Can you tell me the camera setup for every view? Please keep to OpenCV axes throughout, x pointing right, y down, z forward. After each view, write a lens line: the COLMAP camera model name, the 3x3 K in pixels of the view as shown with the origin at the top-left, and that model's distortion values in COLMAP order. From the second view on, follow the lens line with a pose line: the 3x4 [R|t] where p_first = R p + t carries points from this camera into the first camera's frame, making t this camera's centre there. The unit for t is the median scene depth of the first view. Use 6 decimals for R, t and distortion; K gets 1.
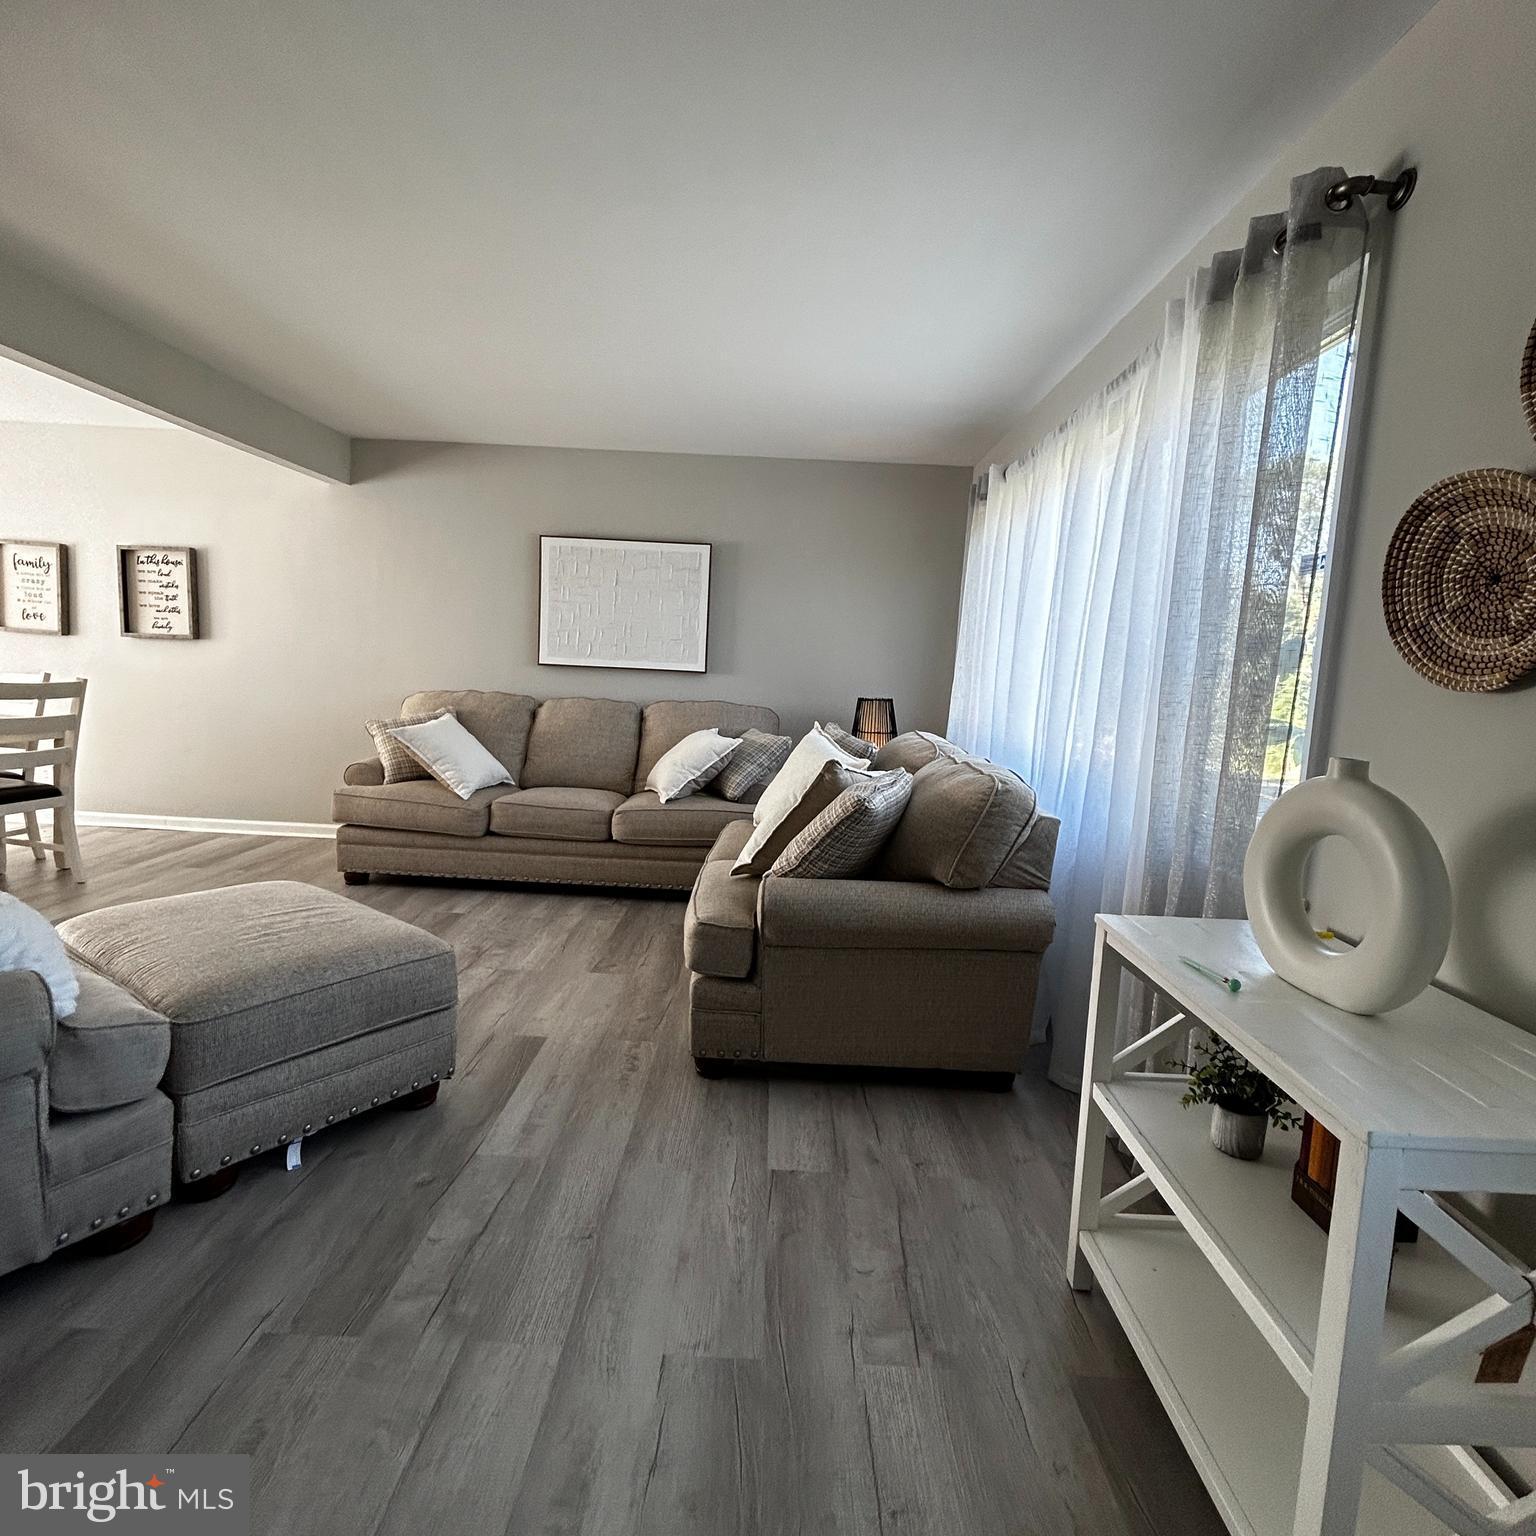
lens RADIAL K [[838.6, 0, 765.1], [0, 838.6, 760.9], [0, 0, 1]] dist [-0.014883, 0.009332]
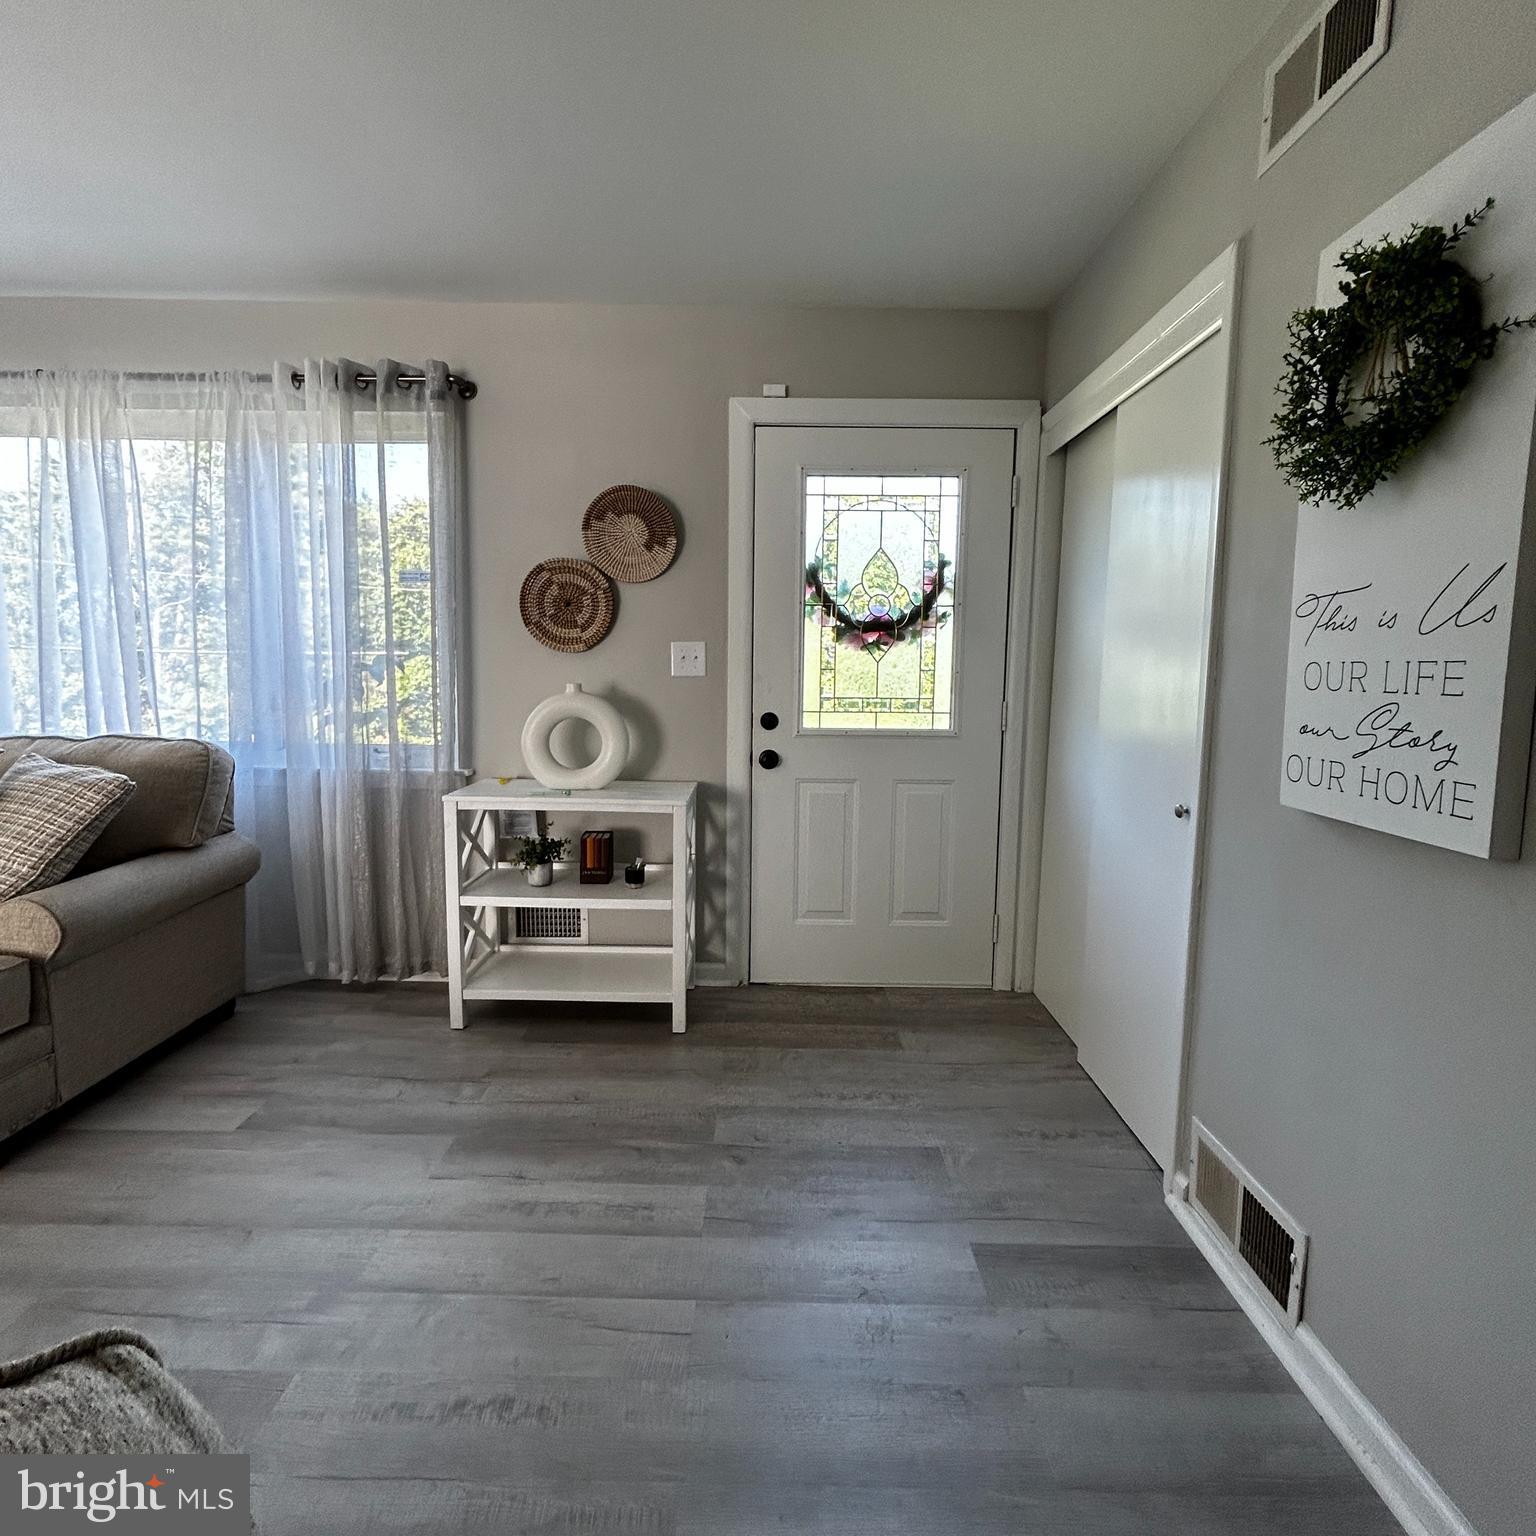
lens RADIAL K [[838.6, 0, 765.1], [0, 838.6, 760.9], [0, 0, 1]] dist [-0.014883, 0.009332]
pose [[-0.002818, -0.159917, 0.987126, -1.168934], [0.097457, 0.982387, 0.159427, -0.080476], [-0.995236, 0.096652, 0.012816, 0.349992]]
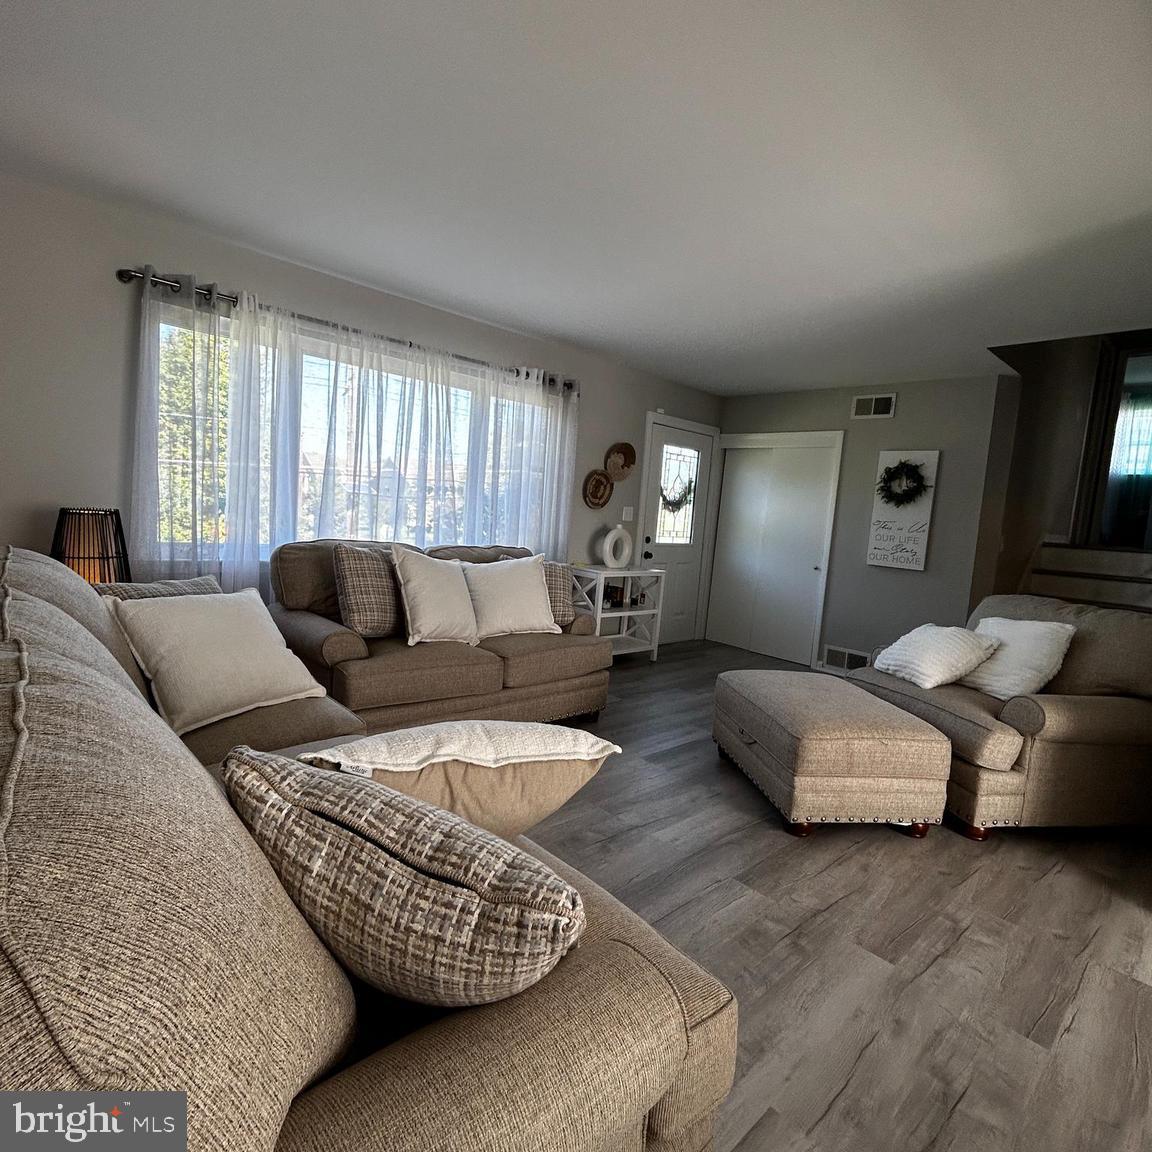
lens RADIAL K [[629.0, 0, 573.8], [0, 629.0, 570.7], [0, 0, 1]] dist [-0.014883, 0.009332]
pose [[-0.670436, -0.176224, 0.720736, -1.575185], [-0.031185, 0.977220, 0.209927, -0.415215], [-0.741312, 0.118266, -0.660659, 2.943300]]
